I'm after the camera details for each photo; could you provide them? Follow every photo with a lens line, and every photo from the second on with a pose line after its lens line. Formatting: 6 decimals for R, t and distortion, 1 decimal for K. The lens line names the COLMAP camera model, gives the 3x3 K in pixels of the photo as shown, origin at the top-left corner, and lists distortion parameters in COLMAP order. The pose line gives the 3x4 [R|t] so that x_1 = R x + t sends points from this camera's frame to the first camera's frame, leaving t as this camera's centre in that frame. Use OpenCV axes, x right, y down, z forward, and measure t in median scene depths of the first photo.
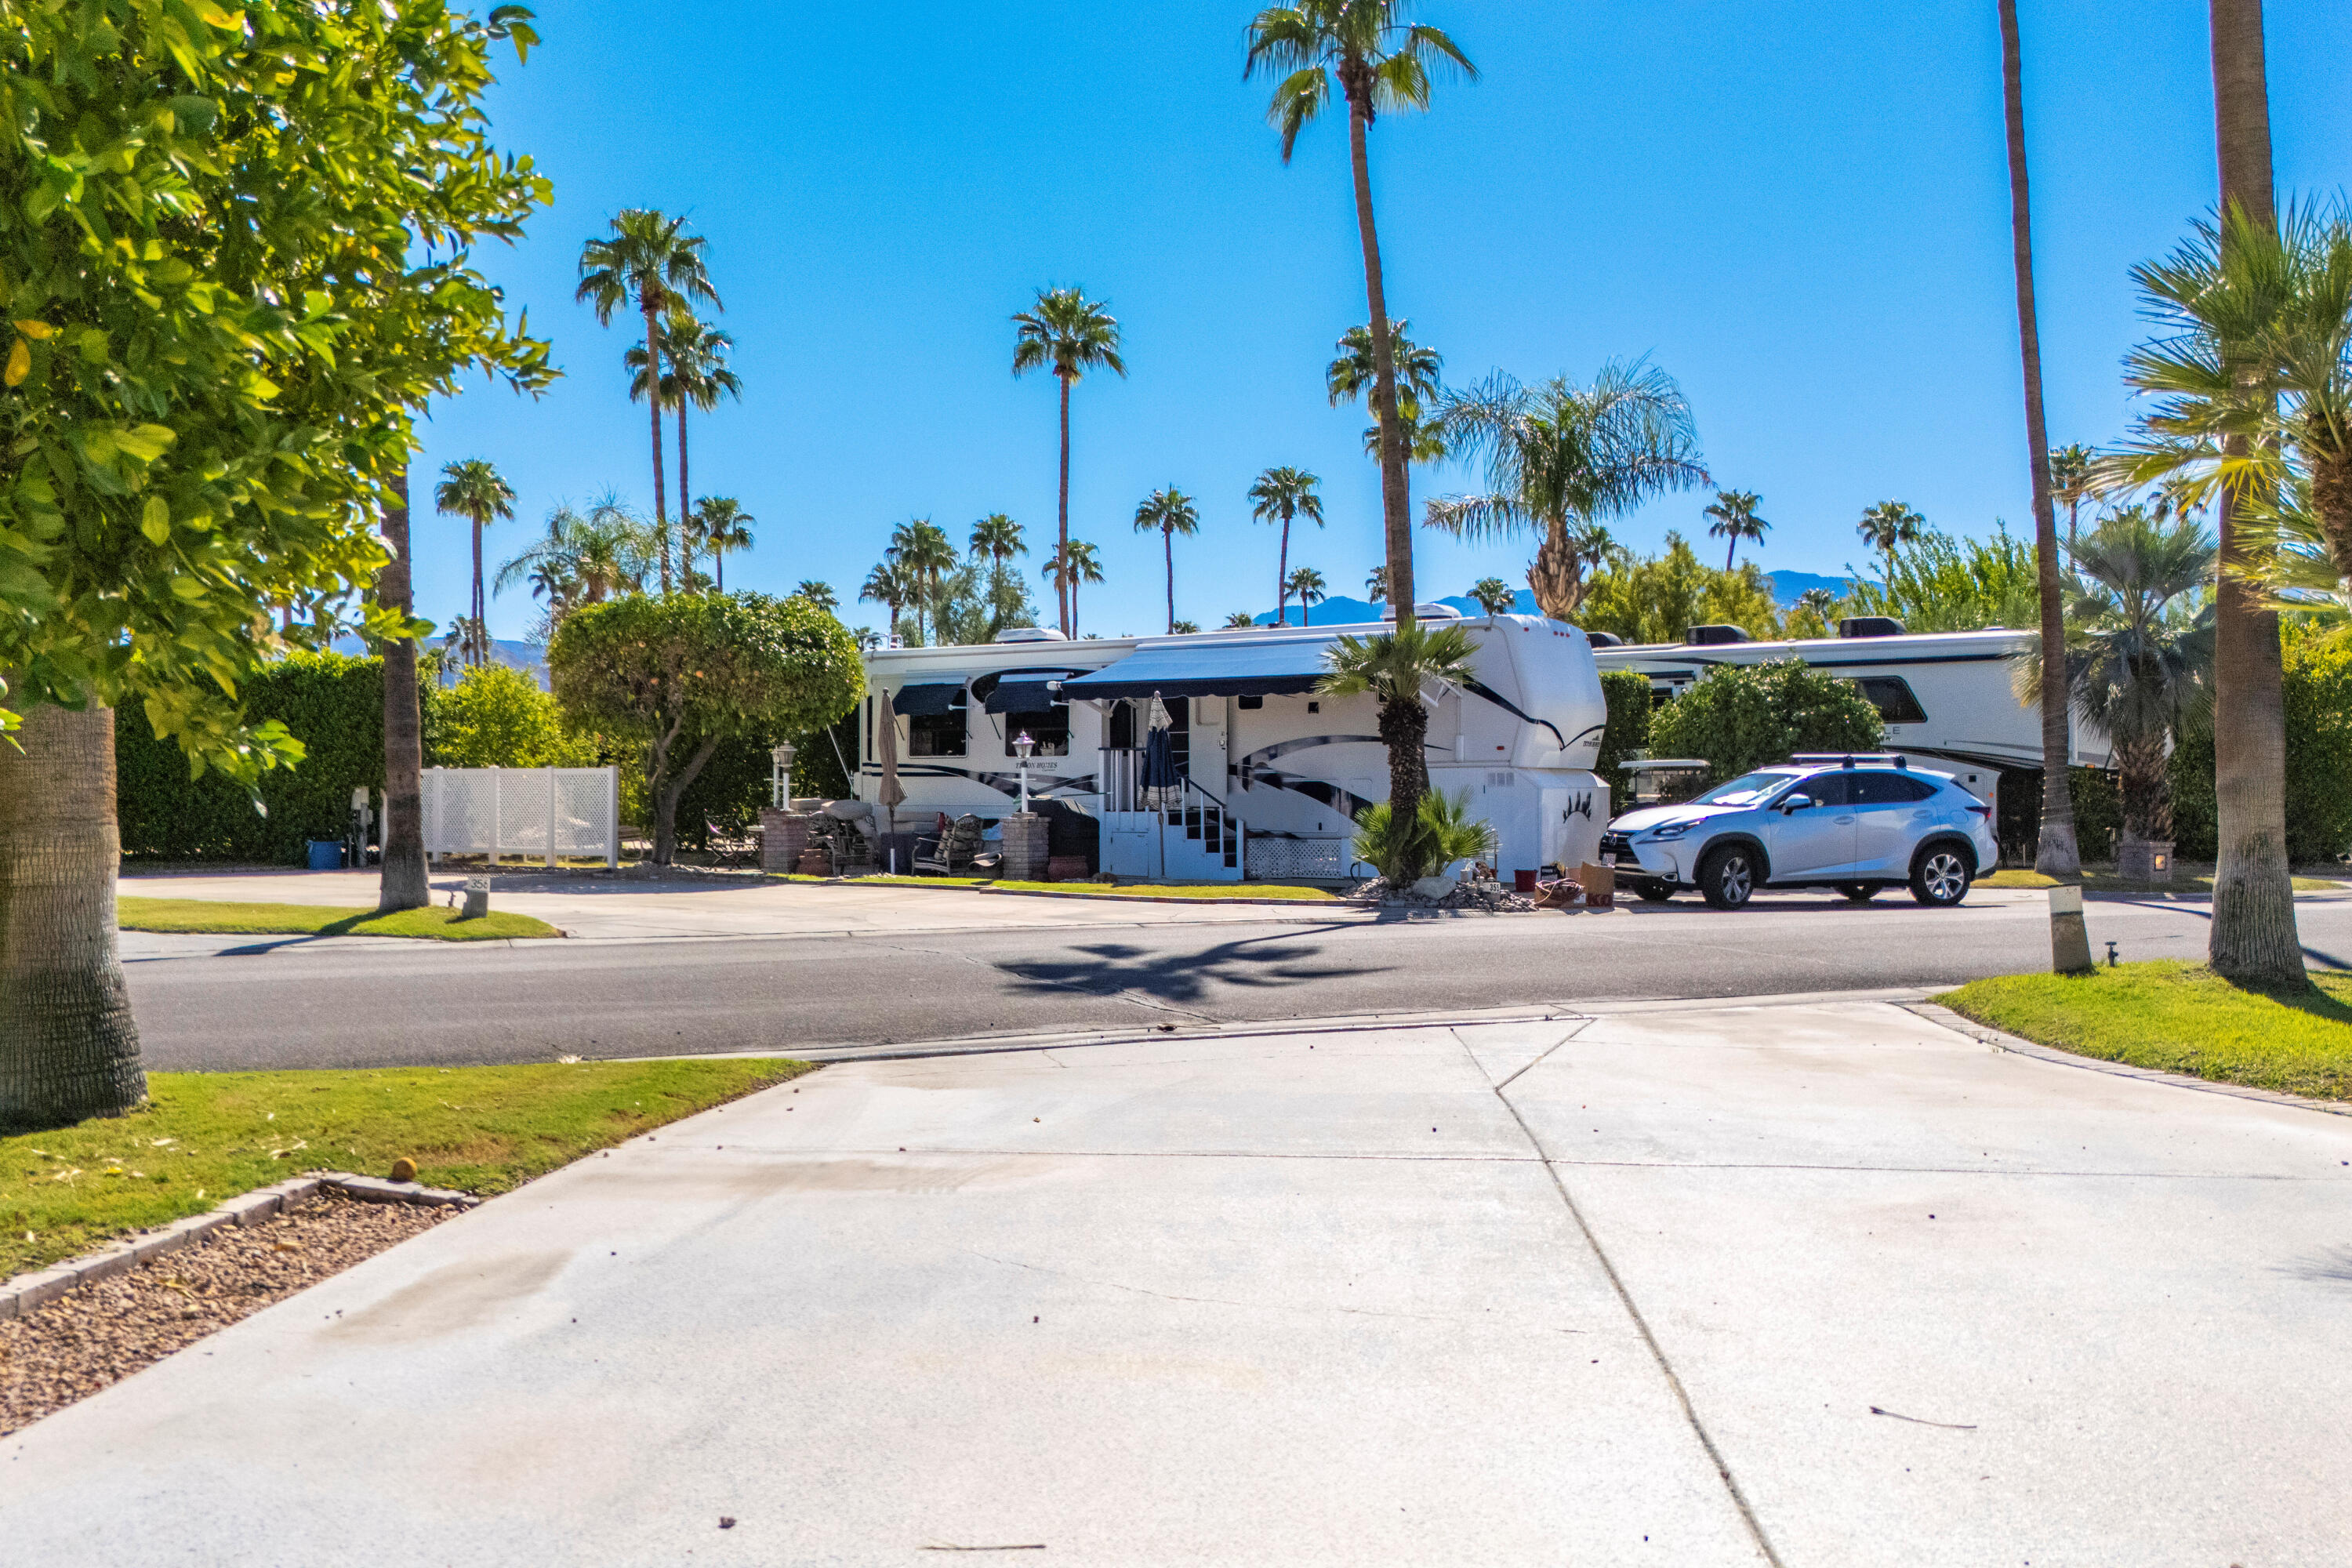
lens RADIAL K [[2032.9, 0, 1185.6], [0, 2032.9, 788.6], [0, 0, 1]] dist [0.192417, -0.411461]
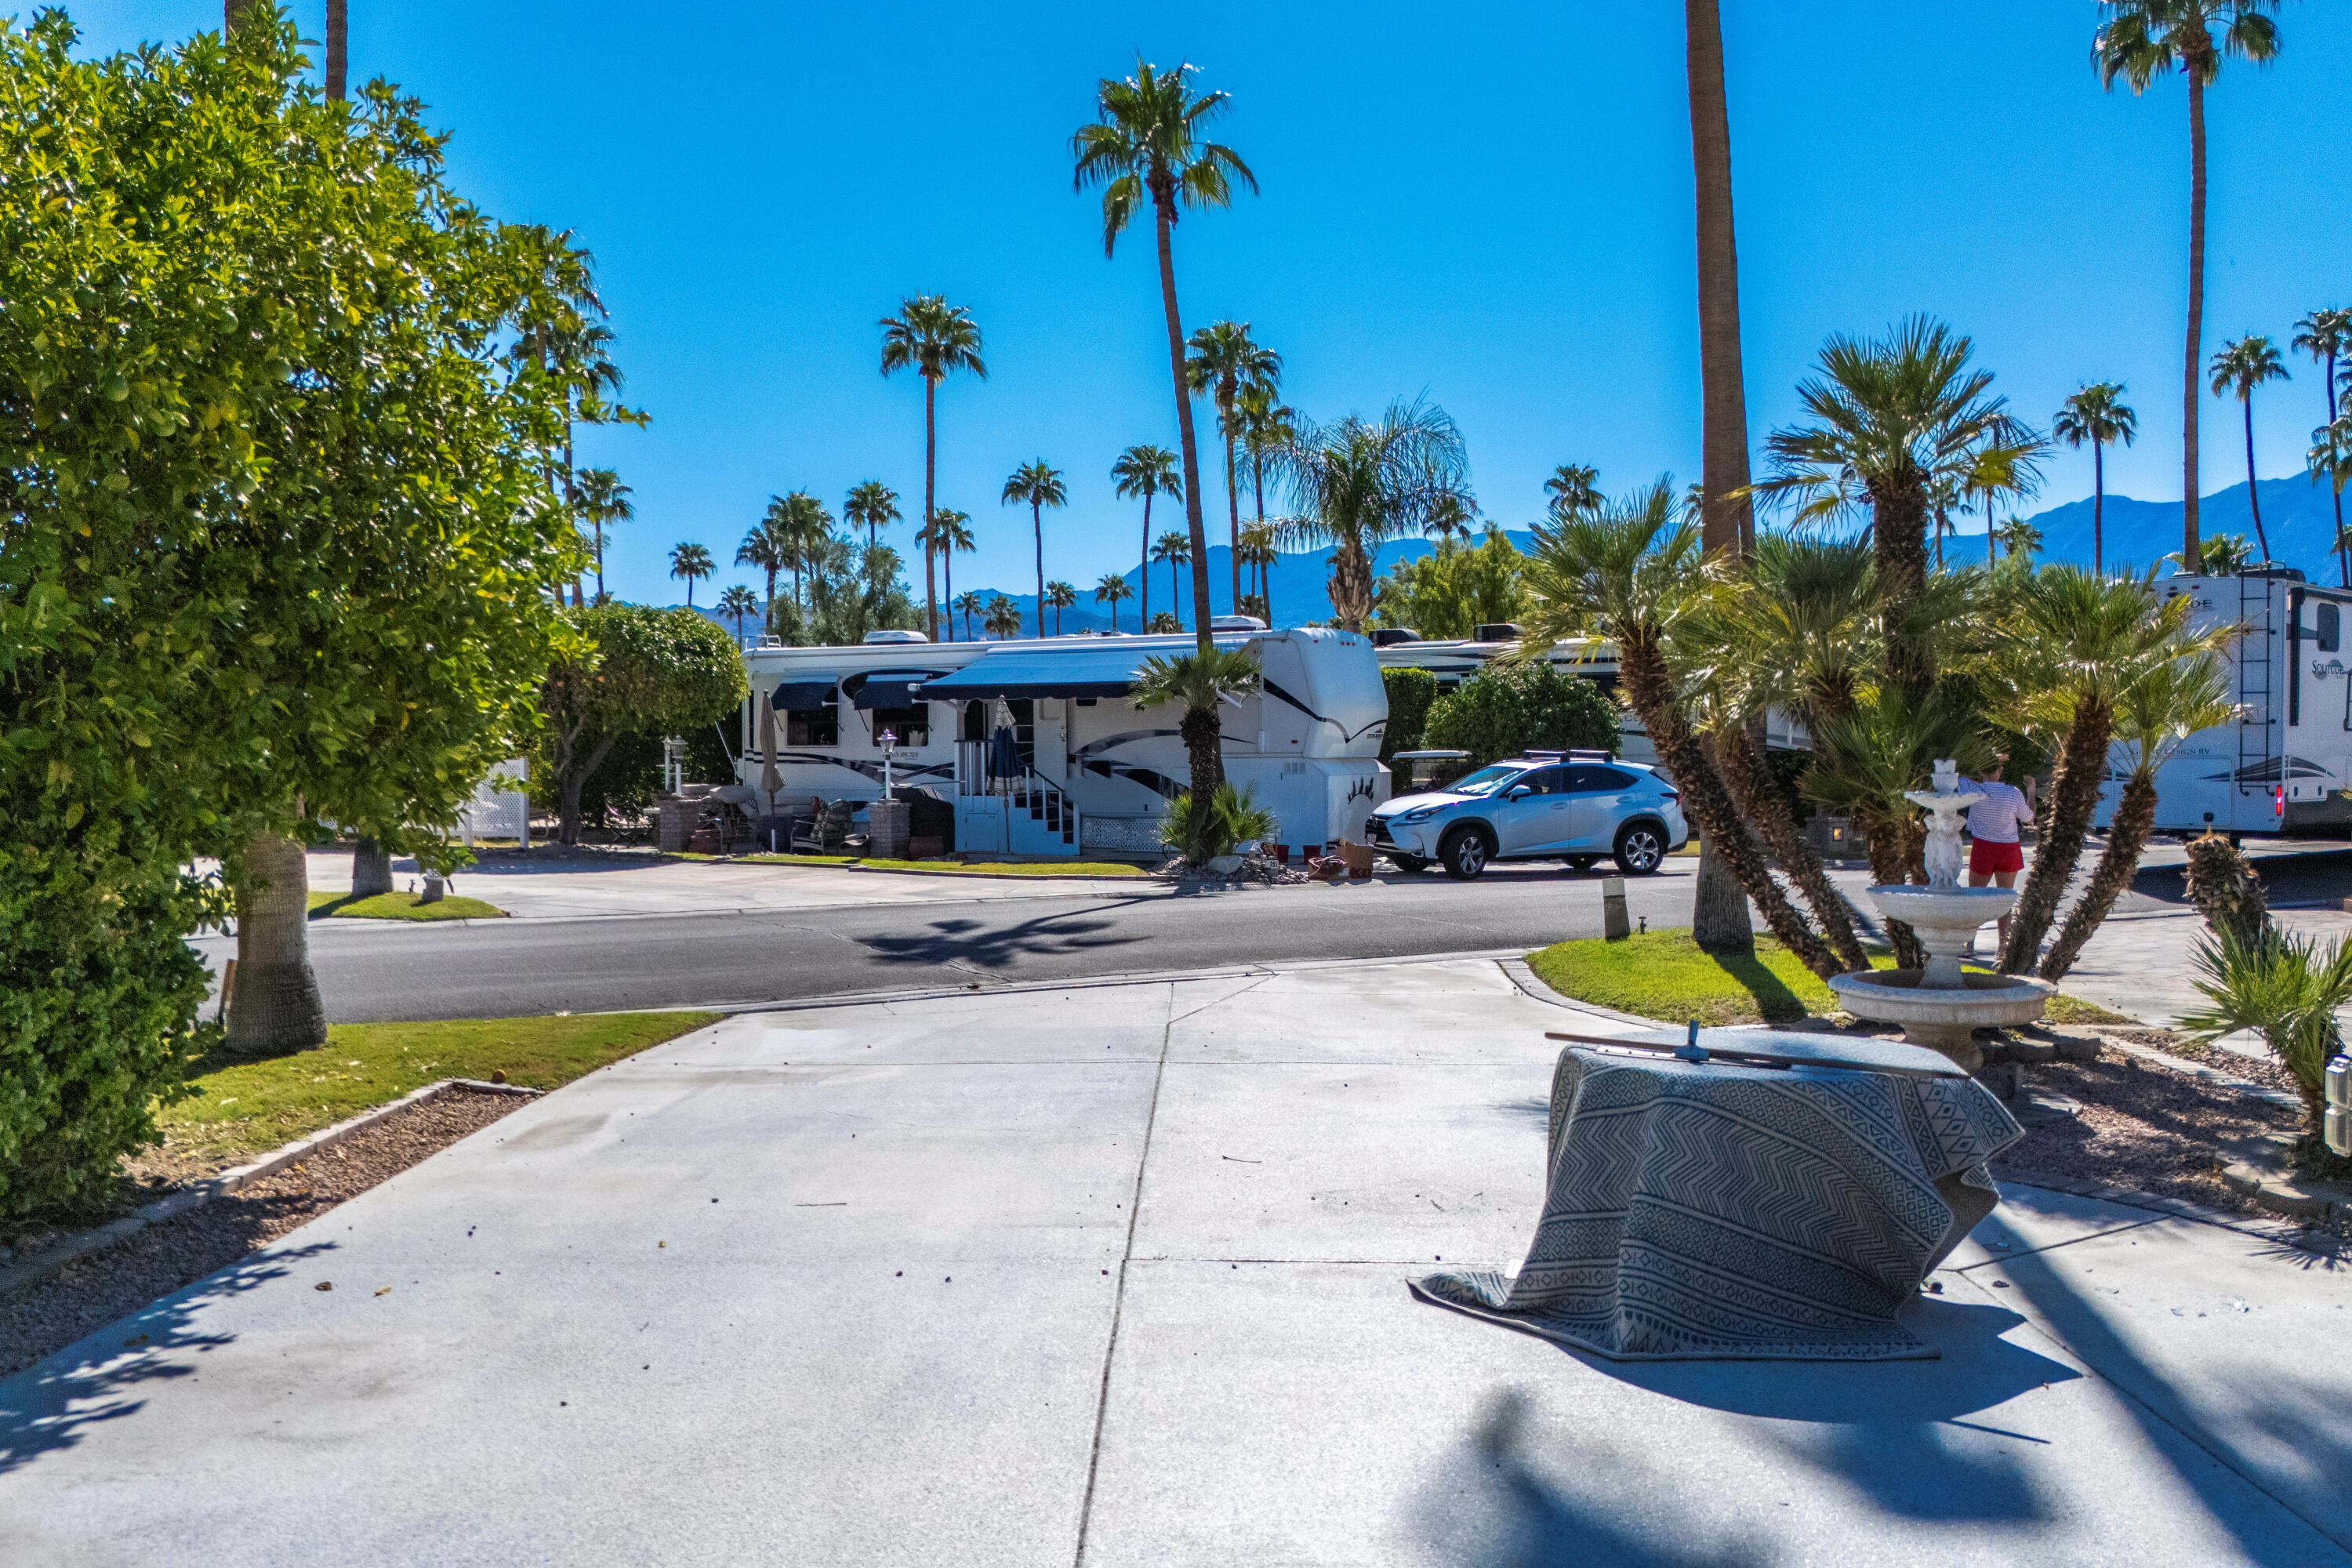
lens RADIAL K [[2032.9, 0, 1185.6], [0, 2032.9, 788.6], [0, 0, 1]] dist [0.192417, -0.411461]
pose [[0.998335, -0.005667, 0.057395, 0.022623], [0.004230, 0.999675, 0.025143, -0.021896], [-0.057519, -0.024859, 0.998035, -0.167320]]
